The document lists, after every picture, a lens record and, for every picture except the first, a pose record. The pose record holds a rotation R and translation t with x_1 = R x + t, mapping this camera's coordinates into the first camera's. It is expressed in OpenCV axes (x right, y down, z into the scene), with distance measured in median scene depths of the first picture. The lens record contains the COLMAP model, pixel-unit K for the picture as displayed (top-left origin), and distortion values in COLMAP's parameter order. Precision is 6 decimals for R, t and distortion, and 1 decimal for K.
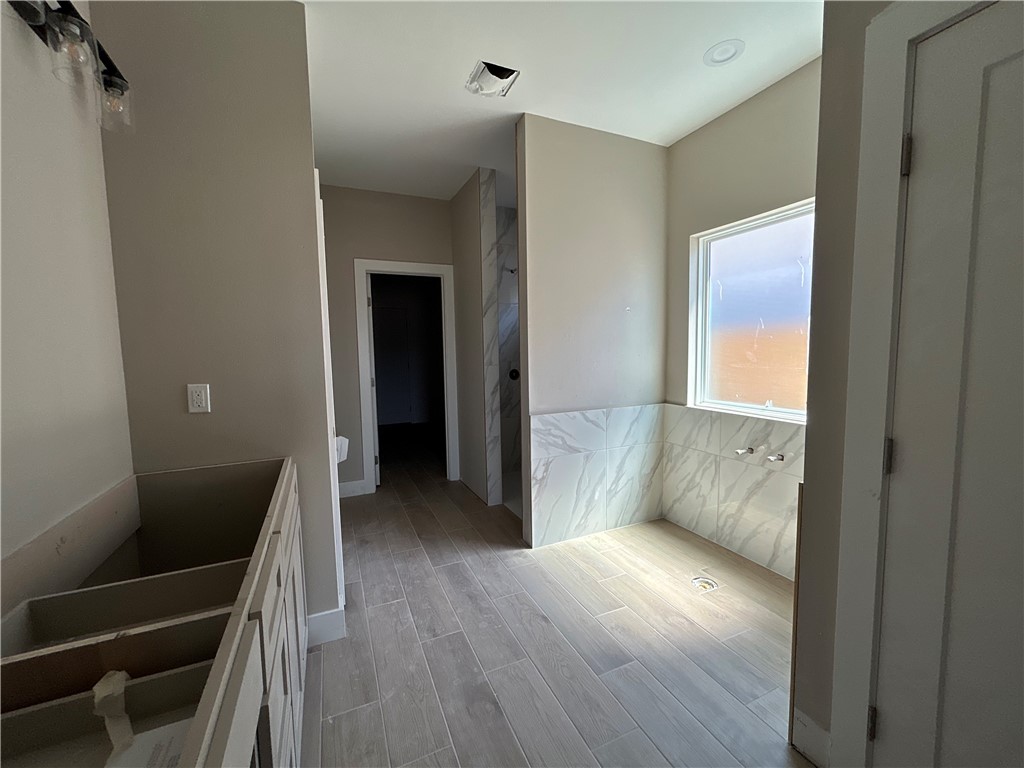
lens RADIAL K [[415.9, 0, 511.2], [0, 415.9, 382.3], [0, 0, 1]] dist [0.001844, 0.000206]
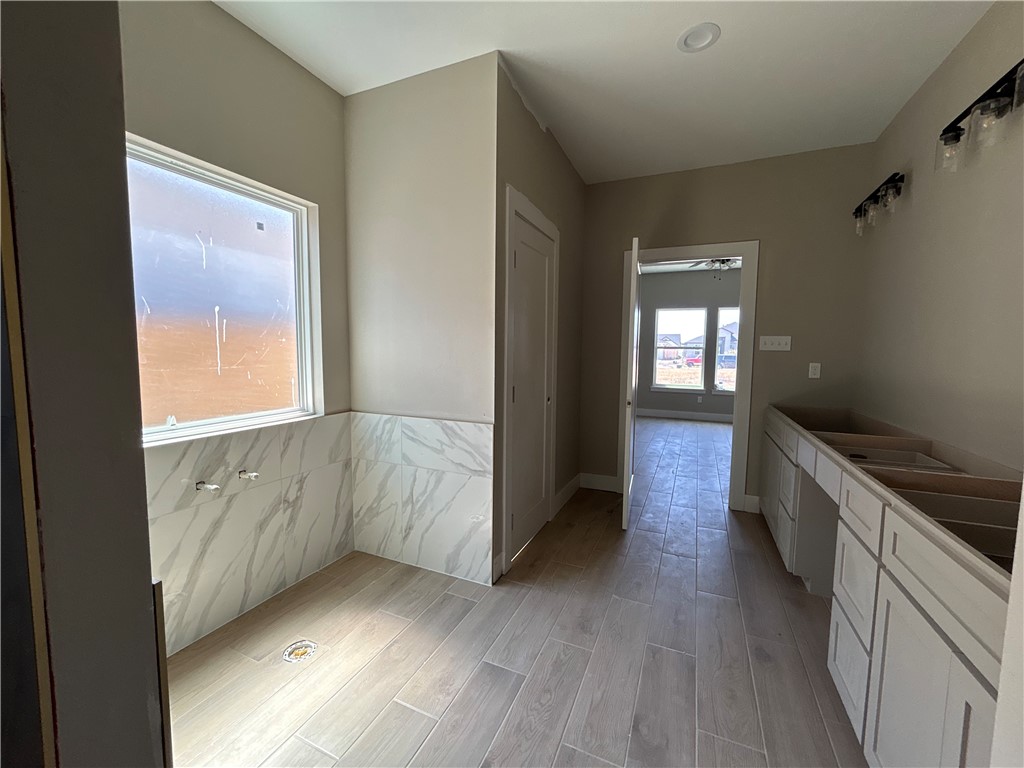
lens RADIAL K [[415.3, 0, 512.0], [0, 415.3, 384.0], [0, 0, 1]] dist [-0.011468, -0.000028]
pose [[-0.669560, -0.048393, 0.741180, -0.320492], [0.070211, 0.989283, 0.128018, -0.065762], [-0.739432, 0.137754, -0.658987, 1.116138]]
